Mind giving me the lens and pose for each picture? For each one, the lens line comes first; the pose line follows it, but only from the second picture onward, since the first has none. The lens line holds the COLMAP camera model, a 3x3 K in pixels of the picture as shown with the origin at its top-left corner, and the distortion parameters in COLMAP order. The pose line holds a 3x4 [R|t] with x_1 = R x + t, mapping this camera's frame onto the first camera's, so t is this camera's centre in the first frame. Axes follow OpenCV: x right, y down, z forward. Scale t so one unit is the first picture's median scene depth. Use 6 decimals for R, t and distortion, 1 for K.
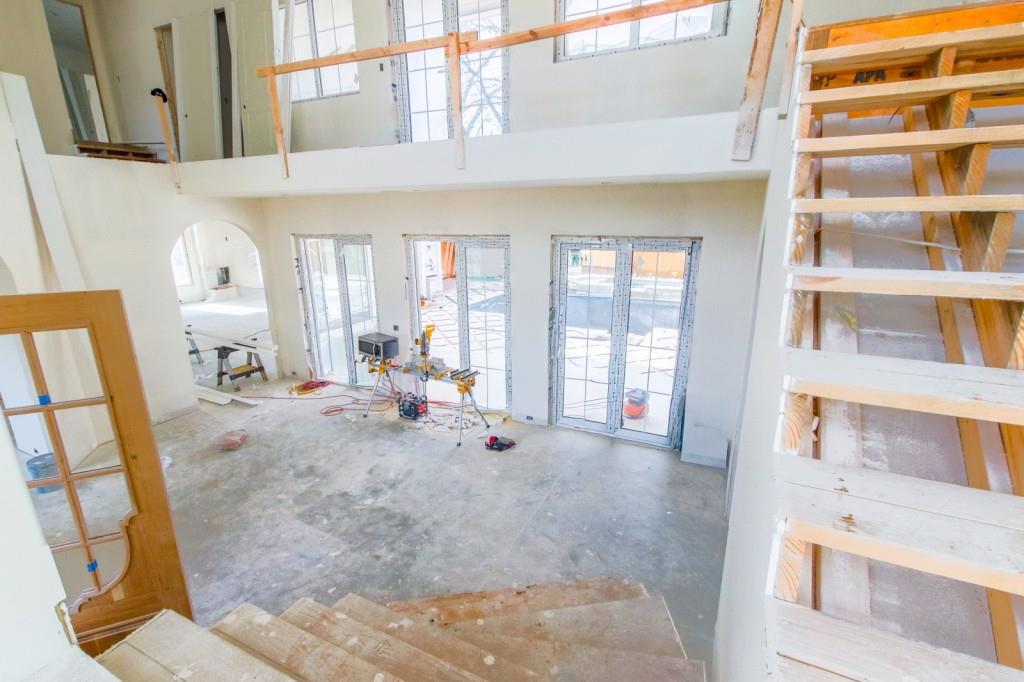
lens RADIAL K [[478.7, 0, 507.2], [0, 478.7, 345.8], [0, 0, 1]] dist [0.012859, -0.000347]
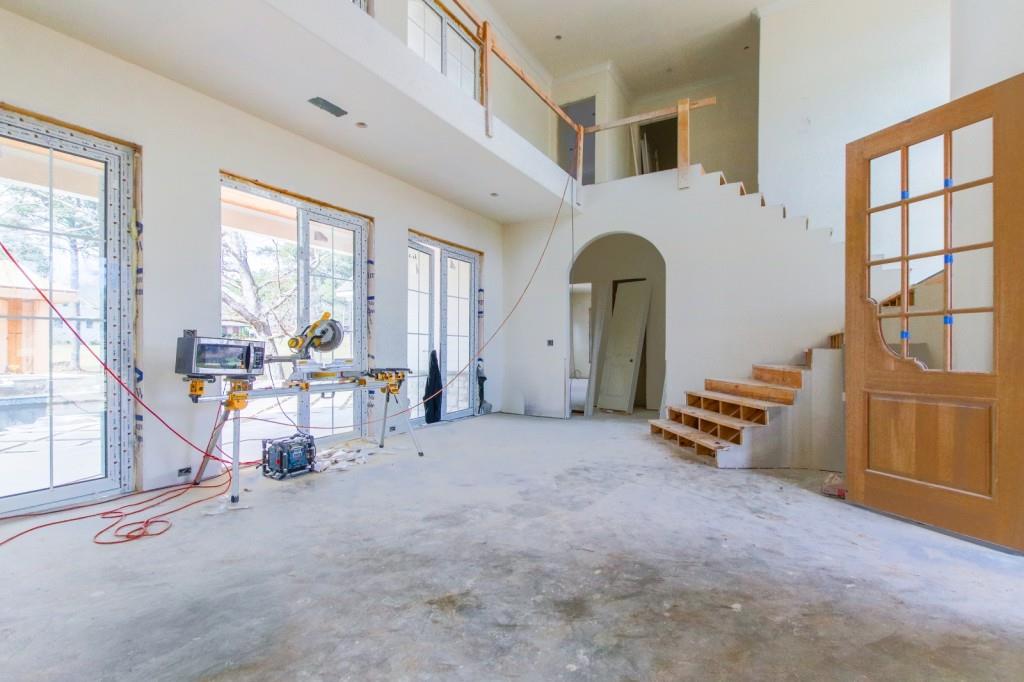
lens RADIAL K [[478.7, 0, 507.2], [0, 478.7, 345.8], [0, 0, 1]] dist [0.012859, -0.000347]
pose [[0.070973, 0.017520, 0.997324, -0.961177], [0.262722, 0.964213, -0.035634, 0.109706], [-0.962258, 0.264548, 0.063830, 0.844481]]
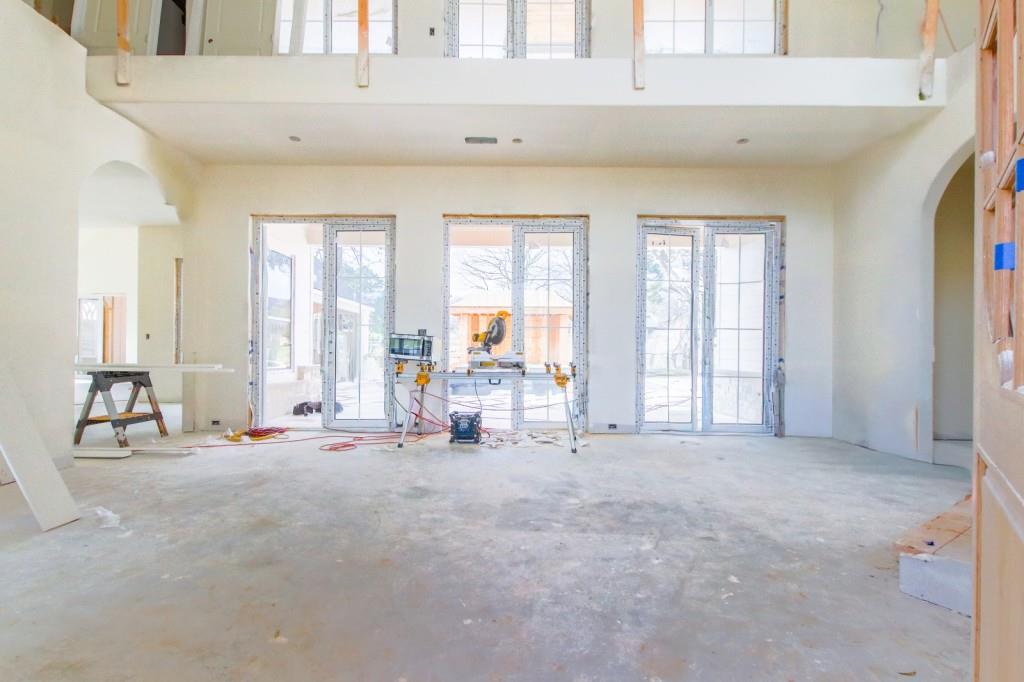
lens RADIAL K [[478.7, 0, 507.2], [0, 478.7, 345.8], [0, 0, 1]] dist [0.012859, -0.000347]
pose [[0.898989, 0.022221, 0.437407, -0.586196], [0.097147, 0.963717, -0.248622, 0.245842], [-0.427061, 0.266001, 0.864212, 0.378145]]
